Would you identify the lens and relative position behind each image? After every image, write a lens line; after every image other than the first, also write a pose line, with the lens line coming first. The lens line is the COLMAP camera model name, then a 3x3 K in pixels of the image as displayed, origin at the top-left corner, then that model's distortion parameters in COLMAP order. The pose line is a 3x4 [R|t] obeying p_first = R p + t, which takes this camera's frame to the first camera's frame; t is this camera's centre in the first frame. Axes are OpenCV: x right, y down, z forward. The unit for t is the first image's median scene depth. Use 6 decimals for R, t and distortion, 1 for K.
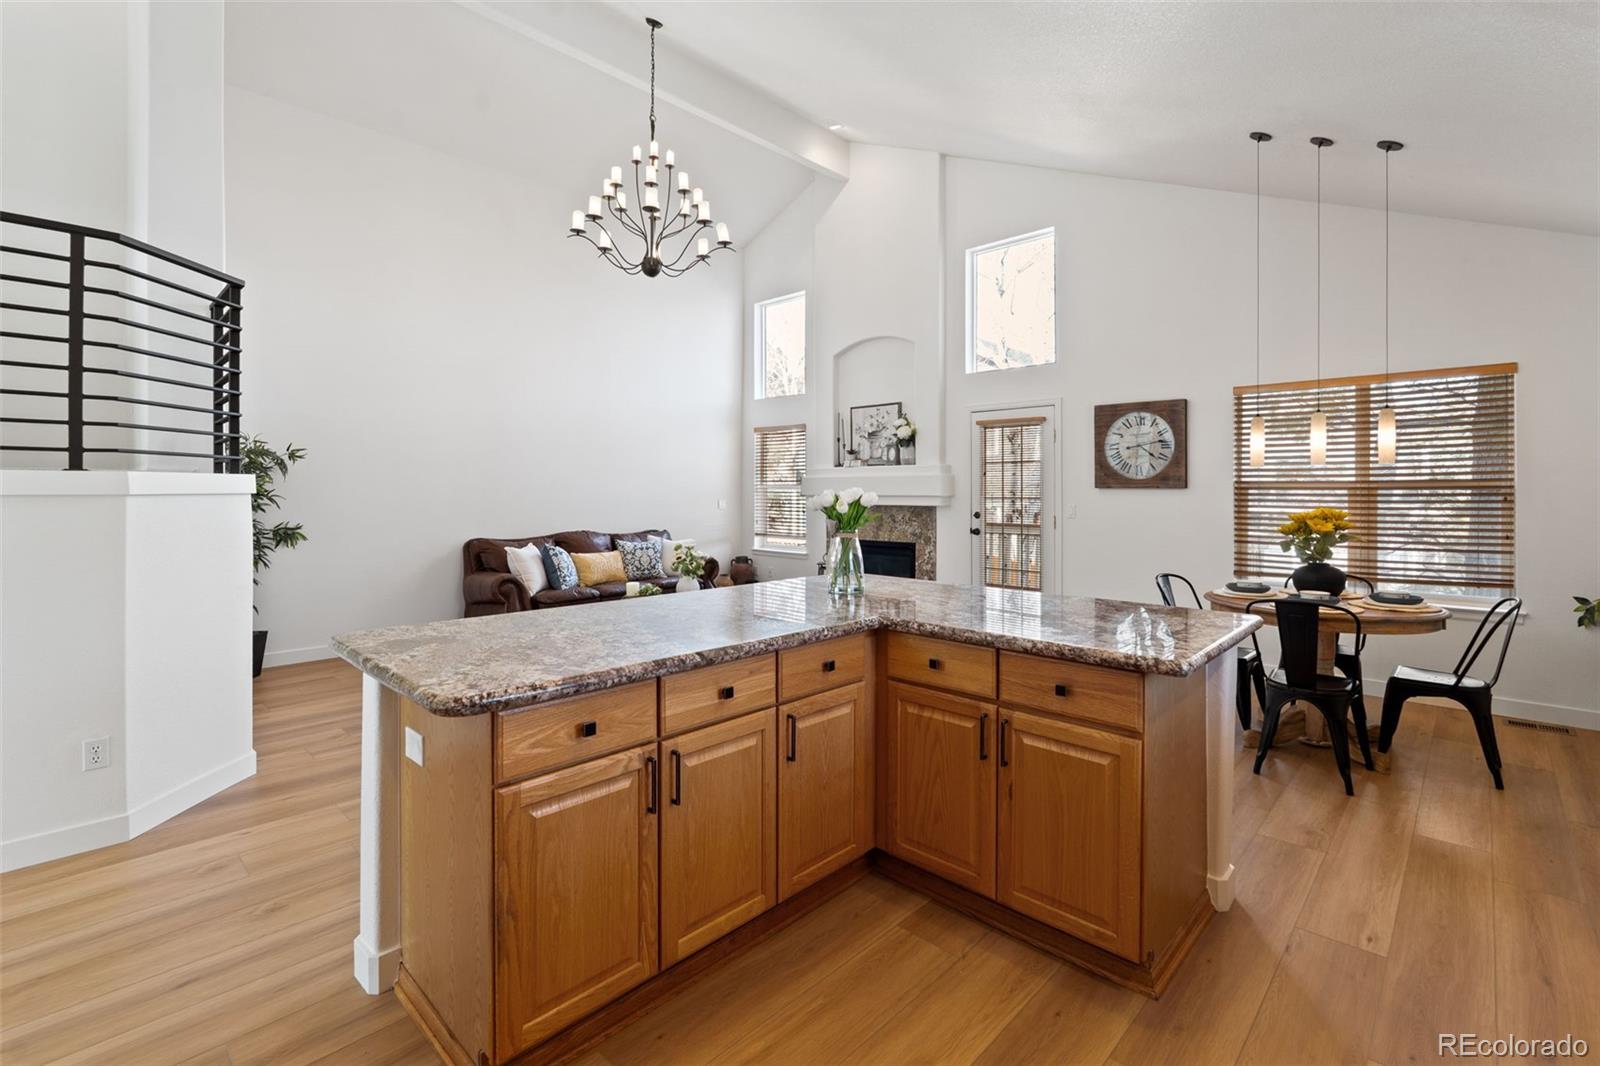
lens RADIAL K [[713.6, 0, 800.6], [0, 713.6, 487.9], [0, 0, 1]] dist [-0.002005, 0.000005]
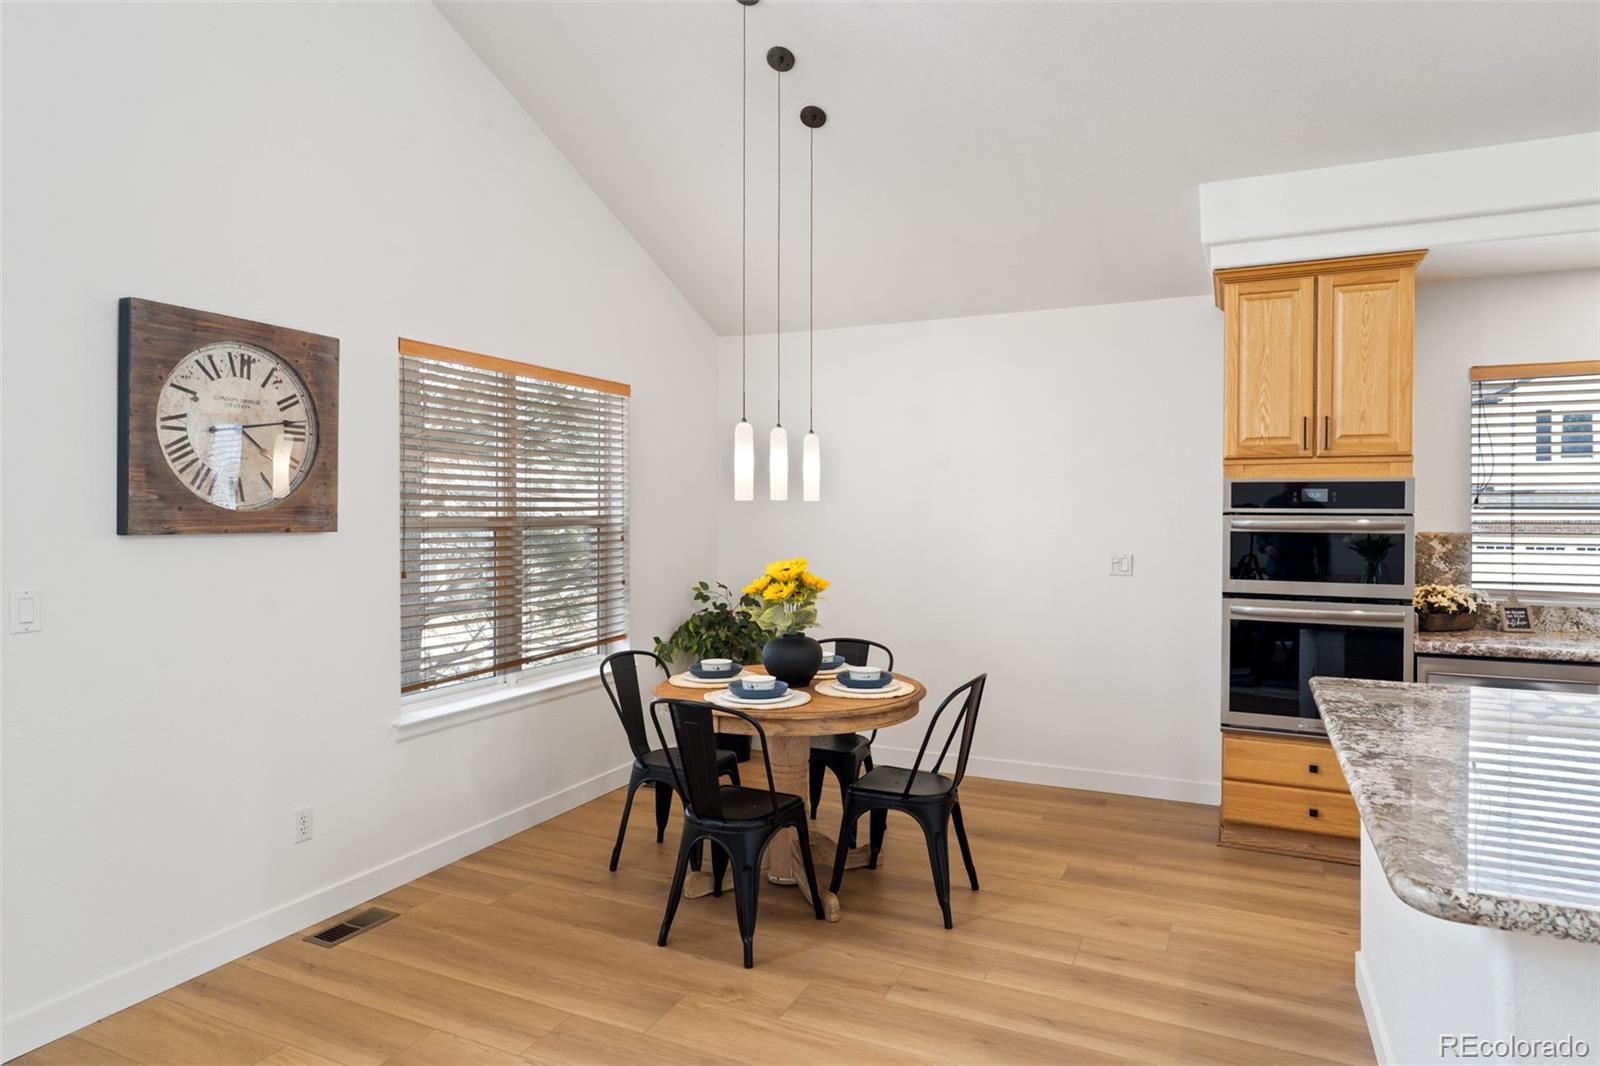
lens RADIAL K [[951.5, 0, 800.1], [0, 951.5, 513.4], [0, 0, 1]] dist [-0.000369, 0.001136]
pose [[-0.317072, -0.000249, 0.948401, -0.115101], [-0.003730, 0.999993, -0.000985, -0.009478], [-0.948394, -0.003850, -0.317071, 0.727816]]
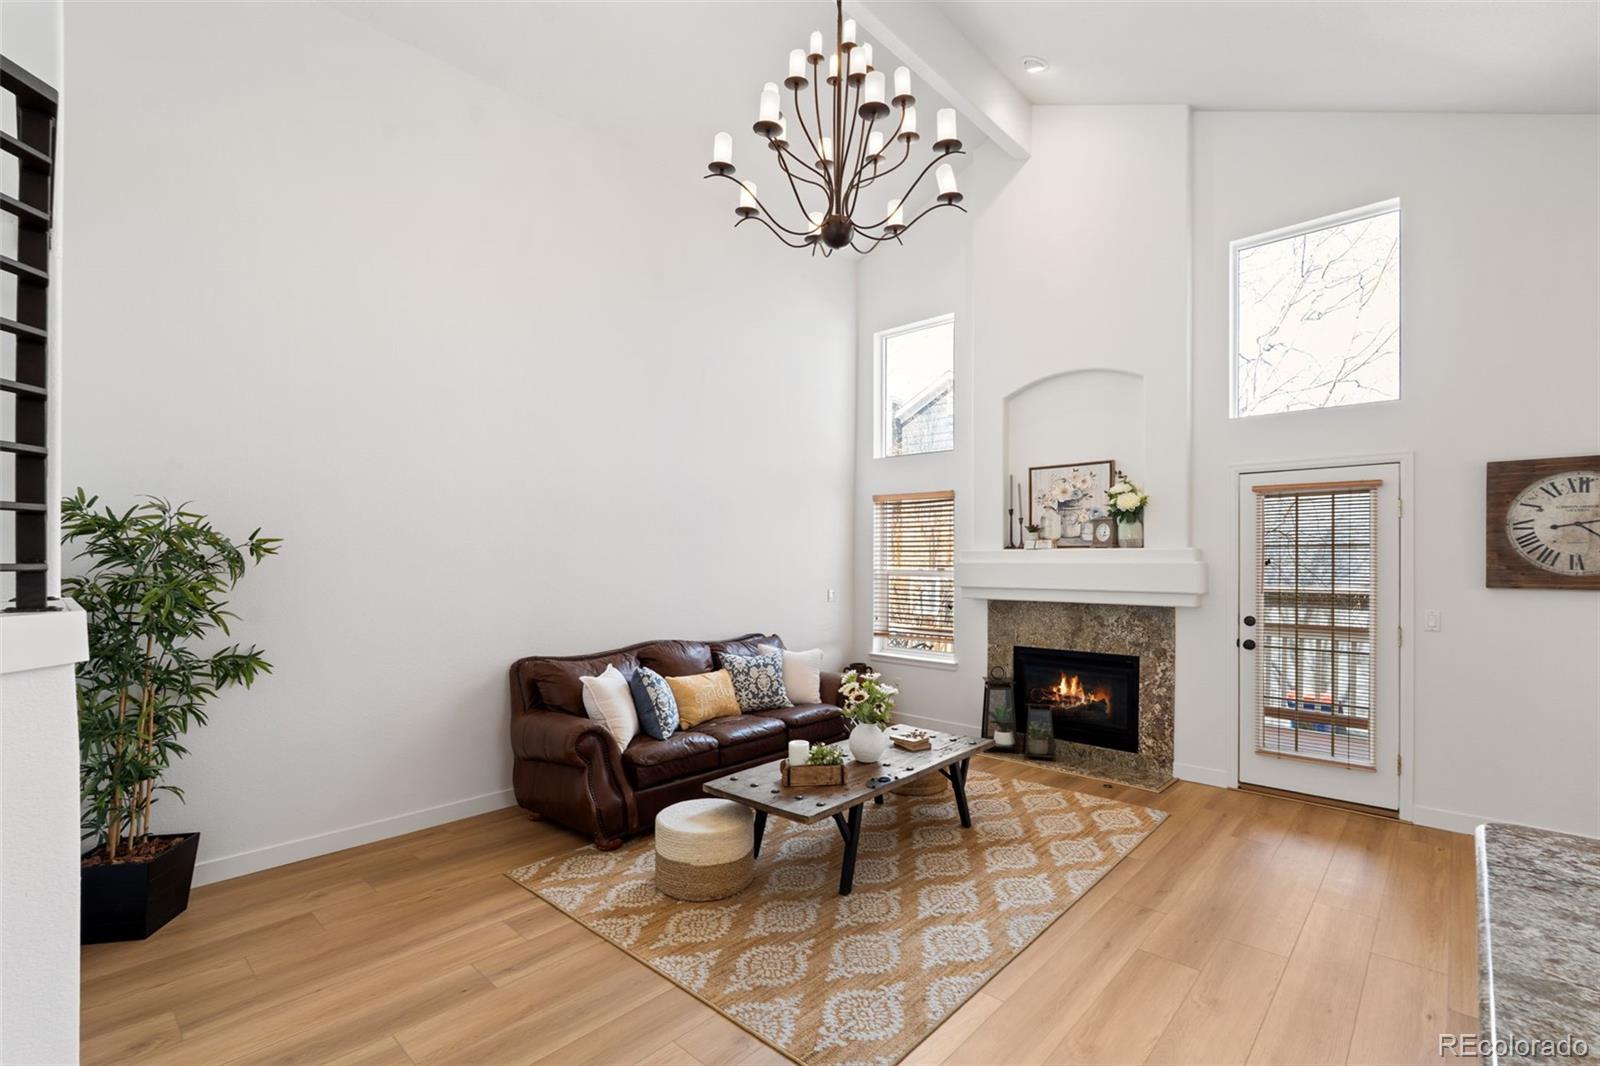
lens RADIAL K [[706.7, 0, 808.0], [0, 706.7, 556.3], [0, 0, 1]] dist [-0.022195, -0.000017]
pose [[0.999876, 0.002437, 0.015566, -0.196750], [-0.002379, 0.999990, -0.003688, -0.021593], [-0.015575, 0.003650, 0.999872, 0.322641]]
